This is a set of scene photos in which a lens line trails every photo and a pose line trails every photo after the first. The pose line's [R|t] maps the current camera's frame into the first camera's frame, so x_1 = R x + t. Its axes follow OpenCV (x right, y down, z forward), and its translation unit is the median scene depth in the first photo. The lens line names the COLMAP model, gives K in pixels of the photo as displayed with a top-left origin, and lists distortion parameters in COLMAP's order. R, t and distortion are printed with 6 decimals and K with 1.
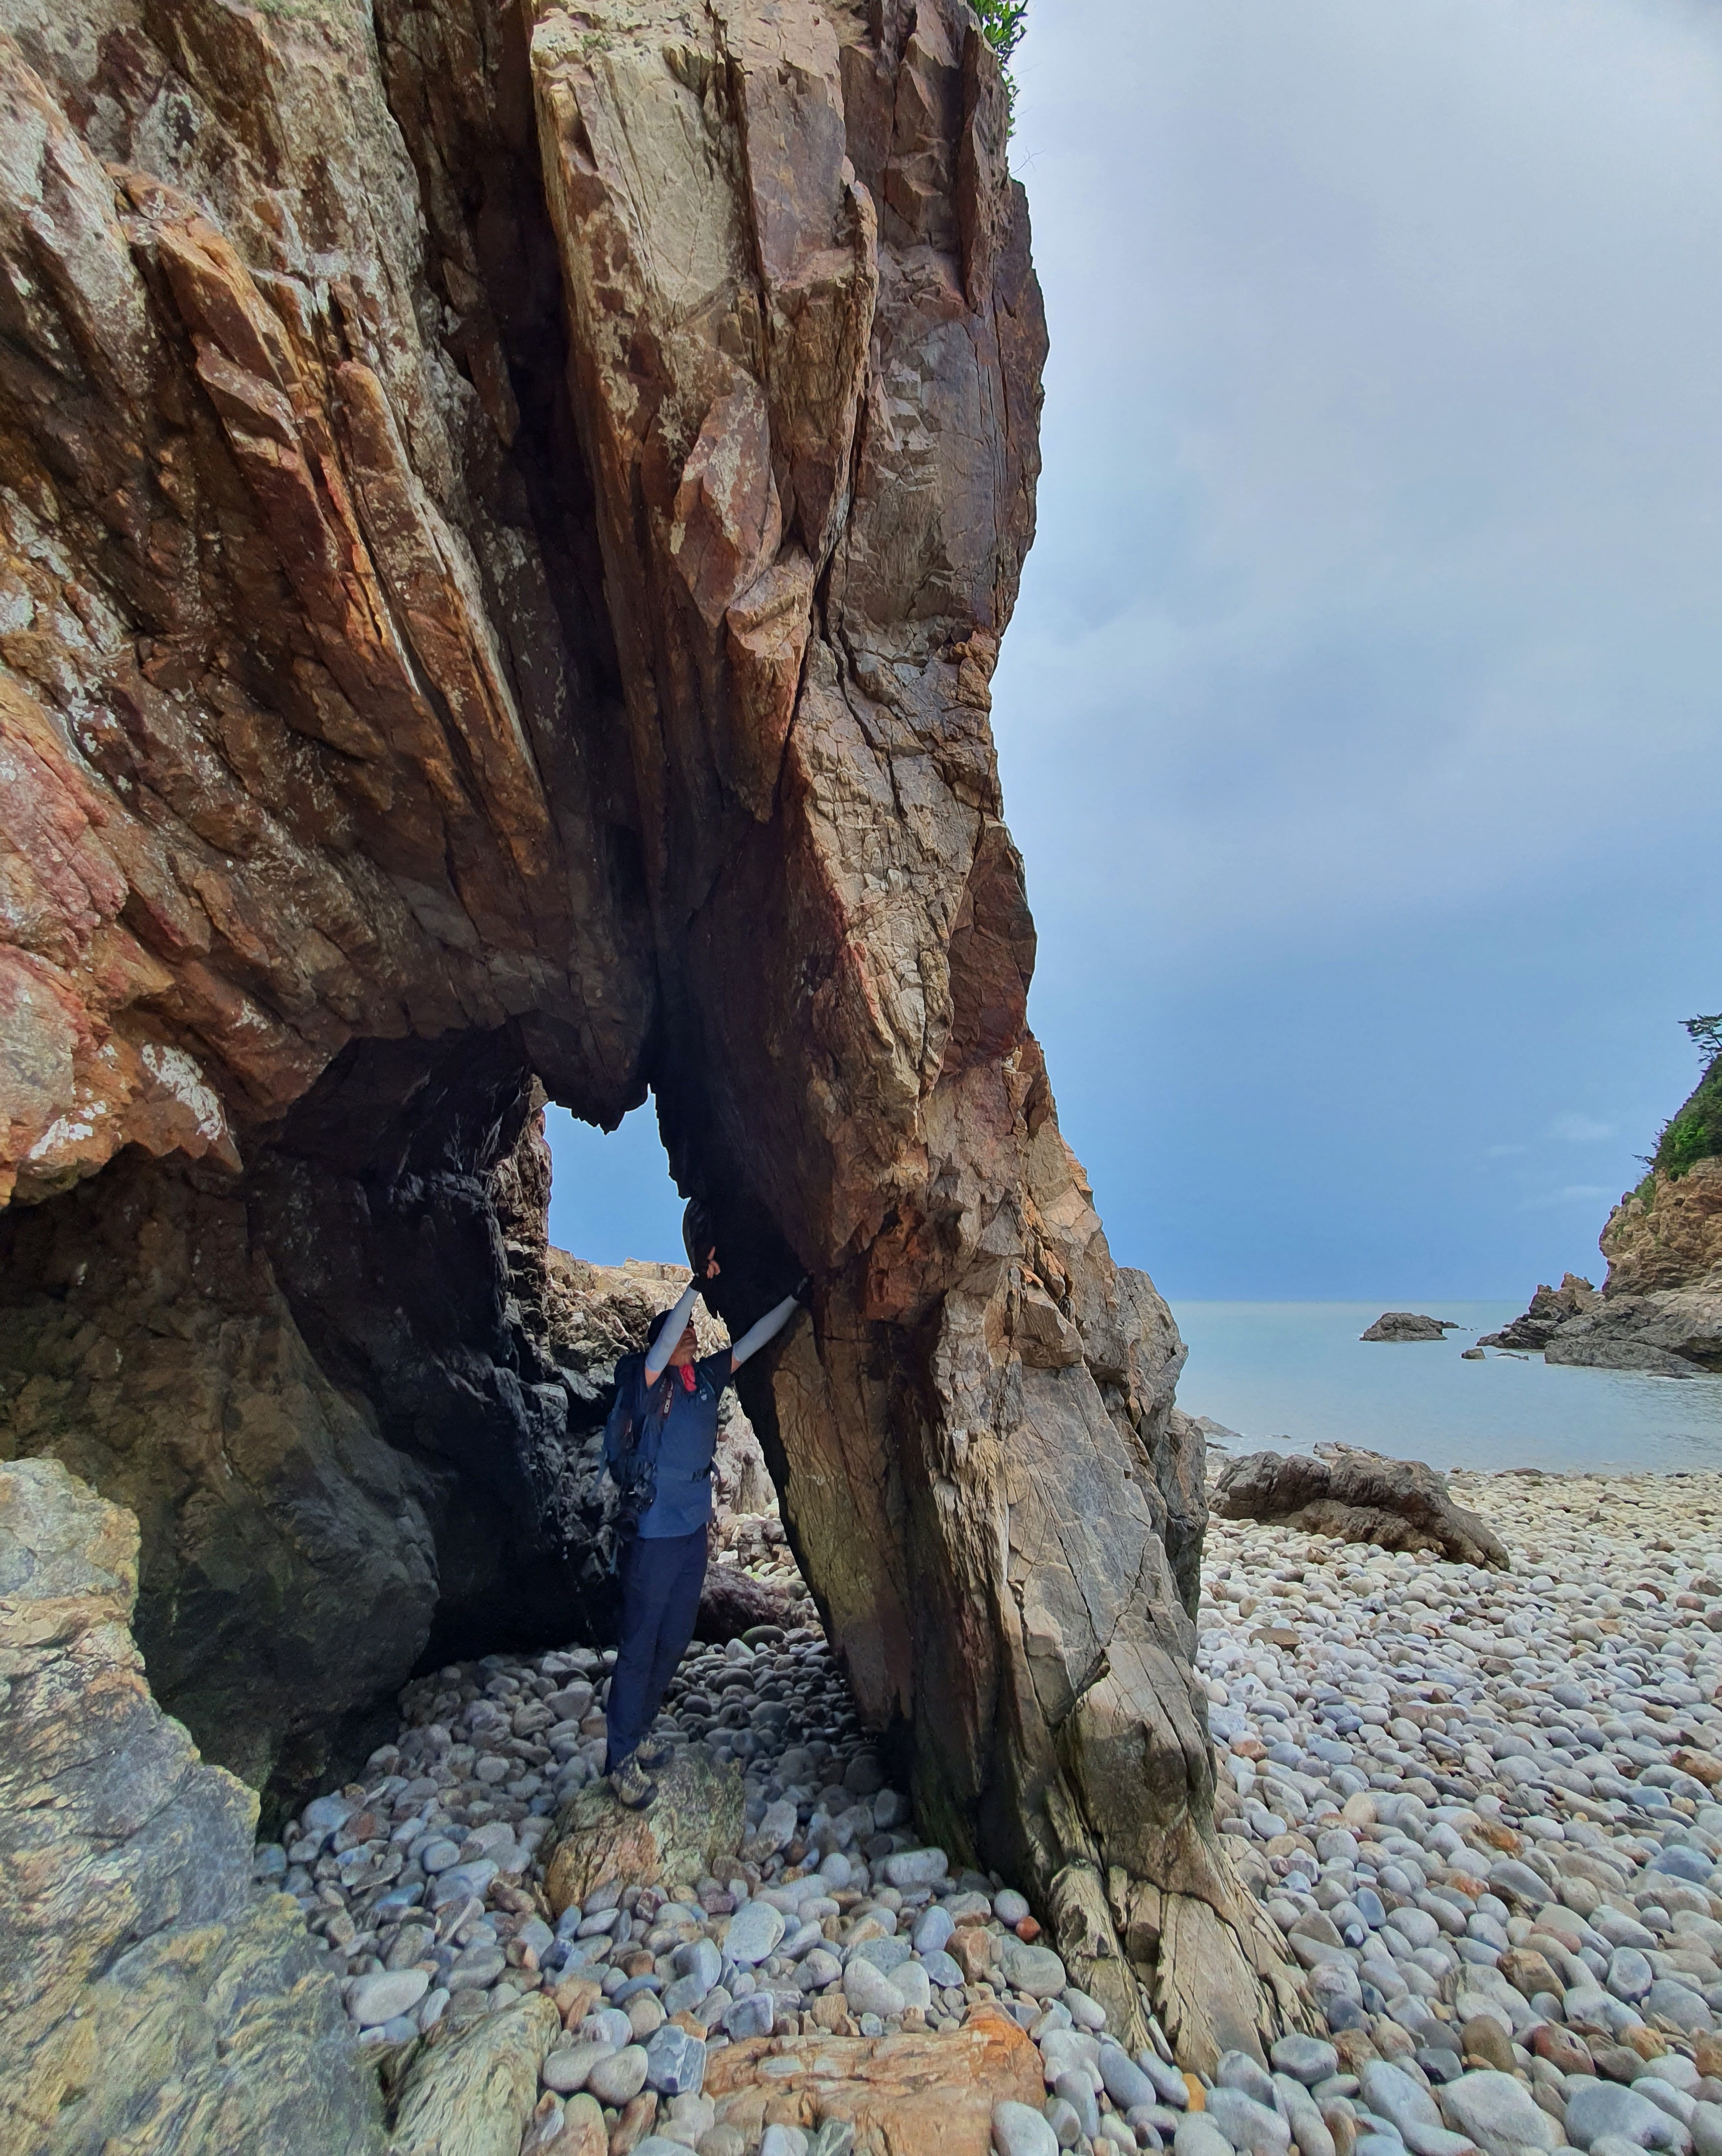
lens RADIAL K [[822.3, 0, 861.0], [0, 822.3, 1078.0], [0, 0, 1]] dist [0.000611, 0.000291]
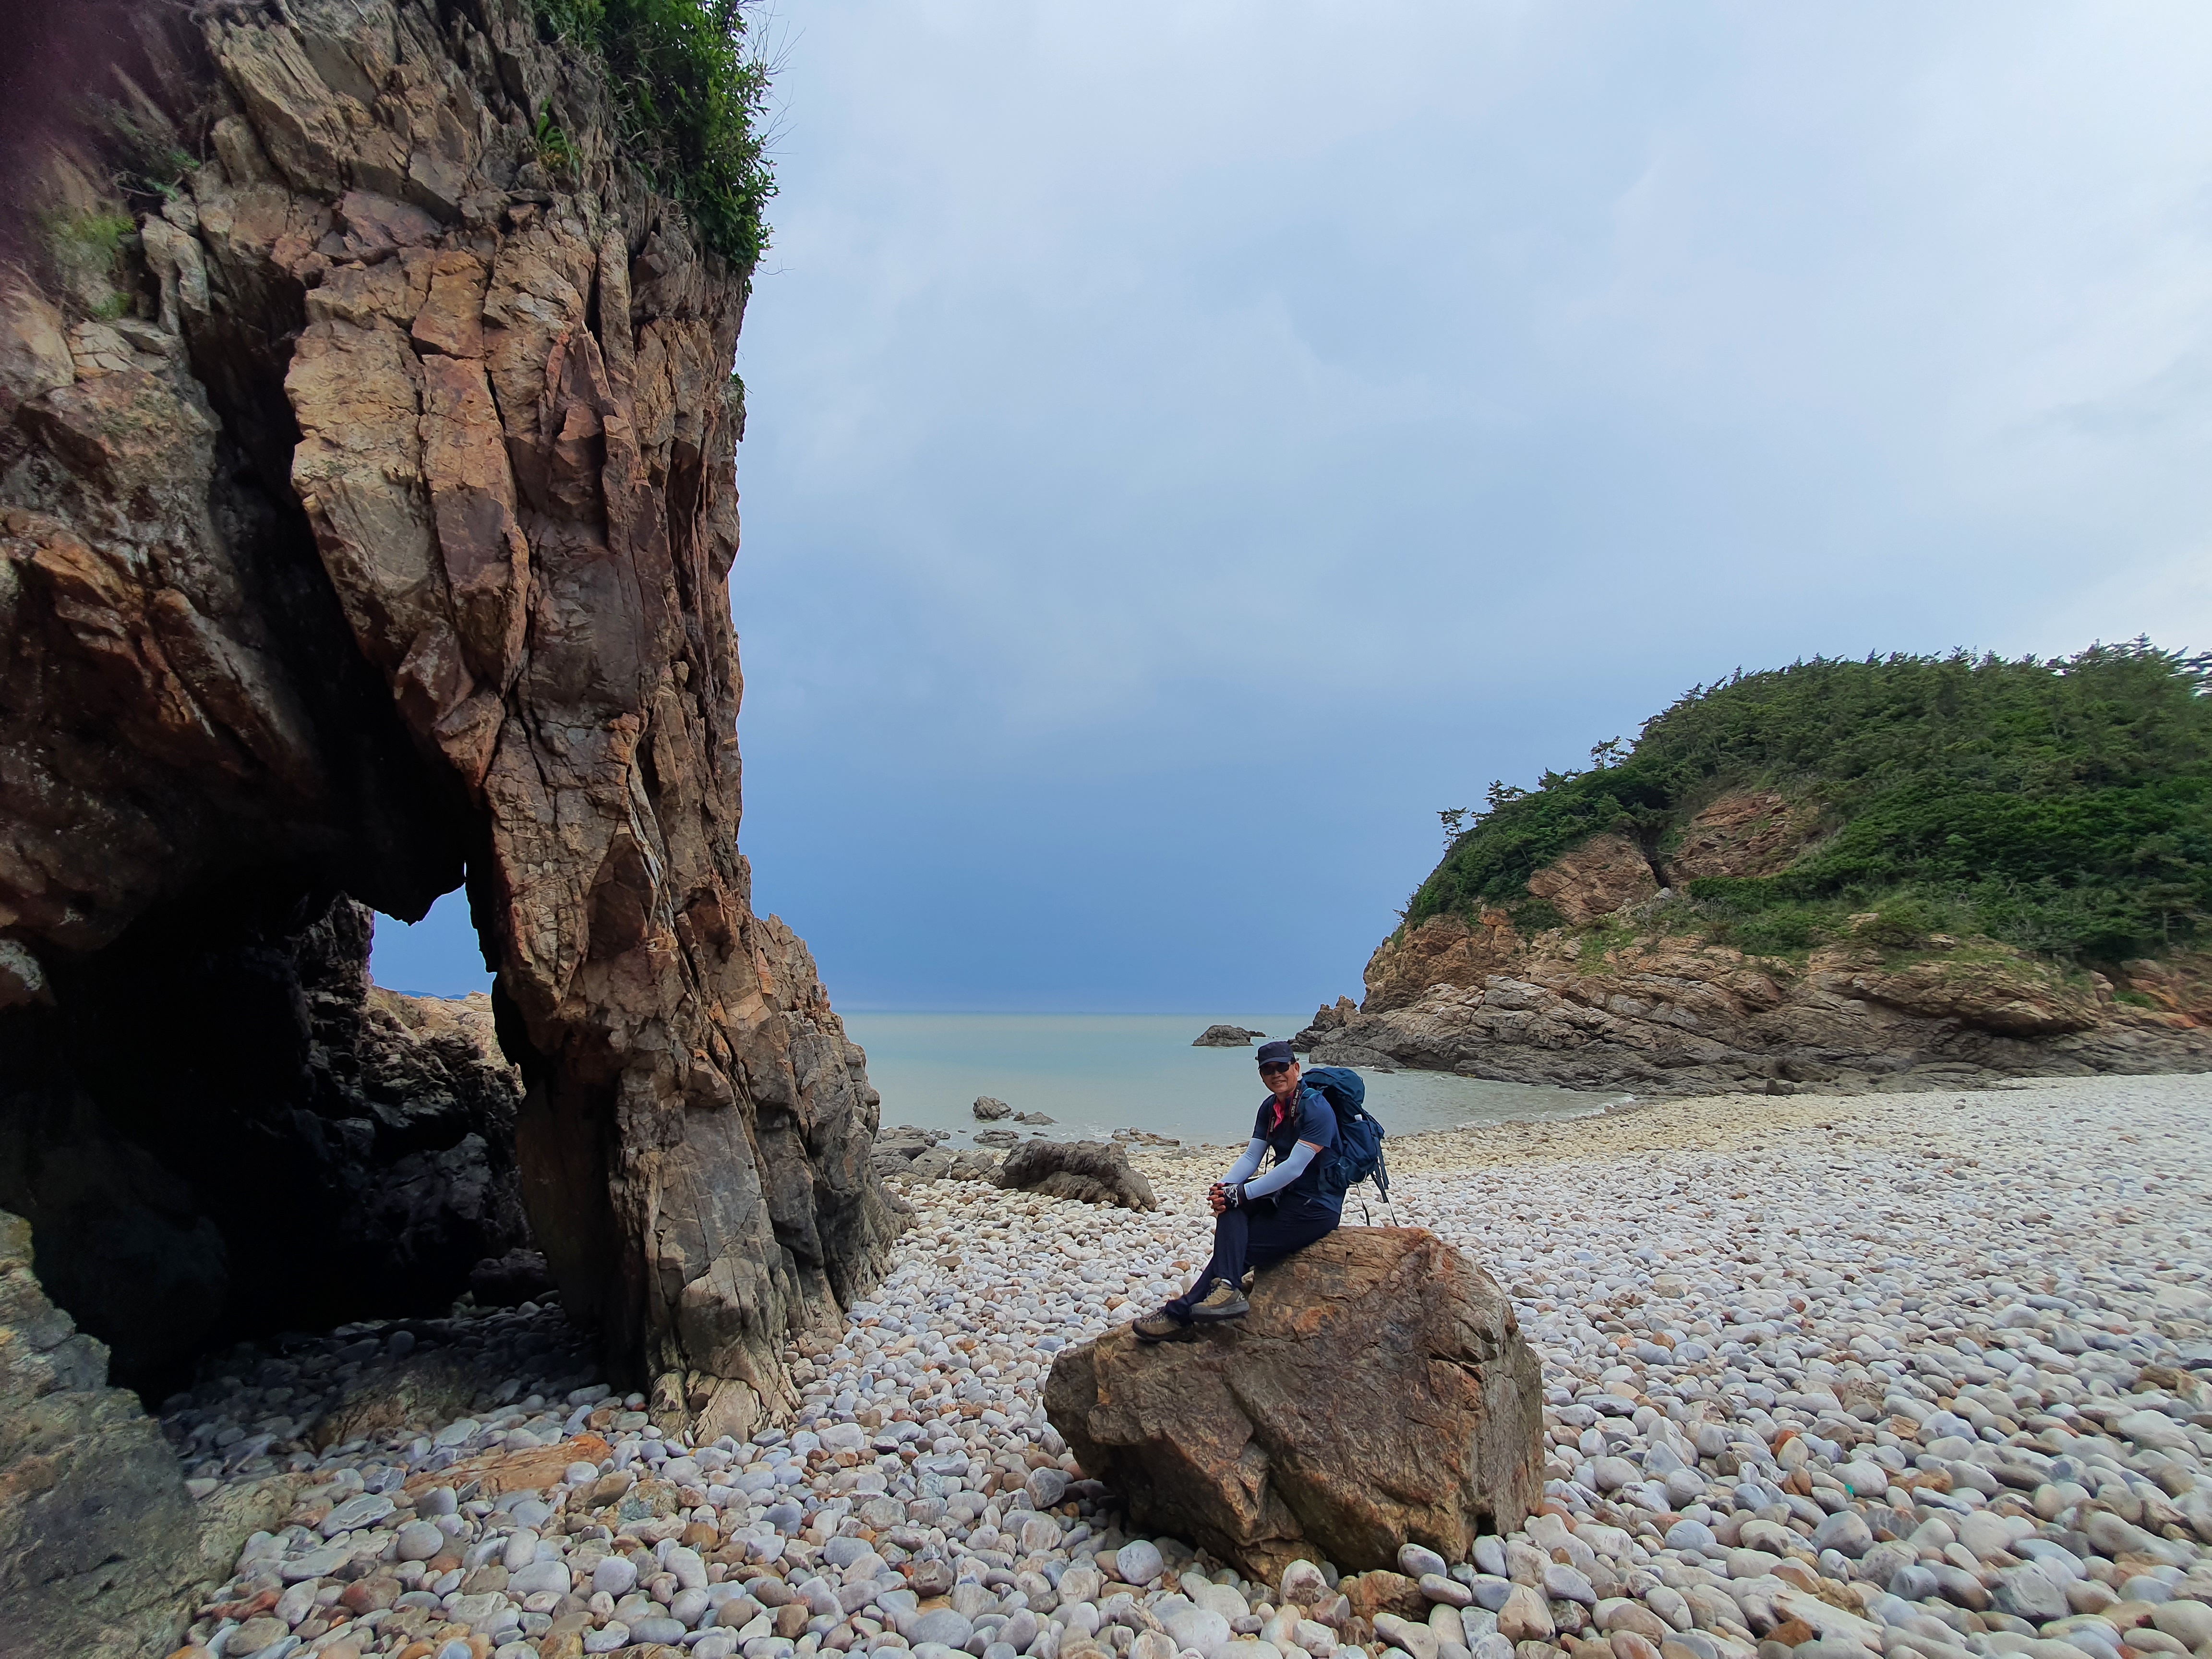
lens RADIAL K [[824.5, 0, 1104.8], [0, 824.5, 862.5], [0, 0, 1]] dist [0.001754, 0.000176]
pose [[0.943825, 0.063252, 0.324336, 0.563617], [-0.094795, 0.992082, 0.082380, -0.475695], [-0.316558, -0.108498, 0.942348, -1.038870]]
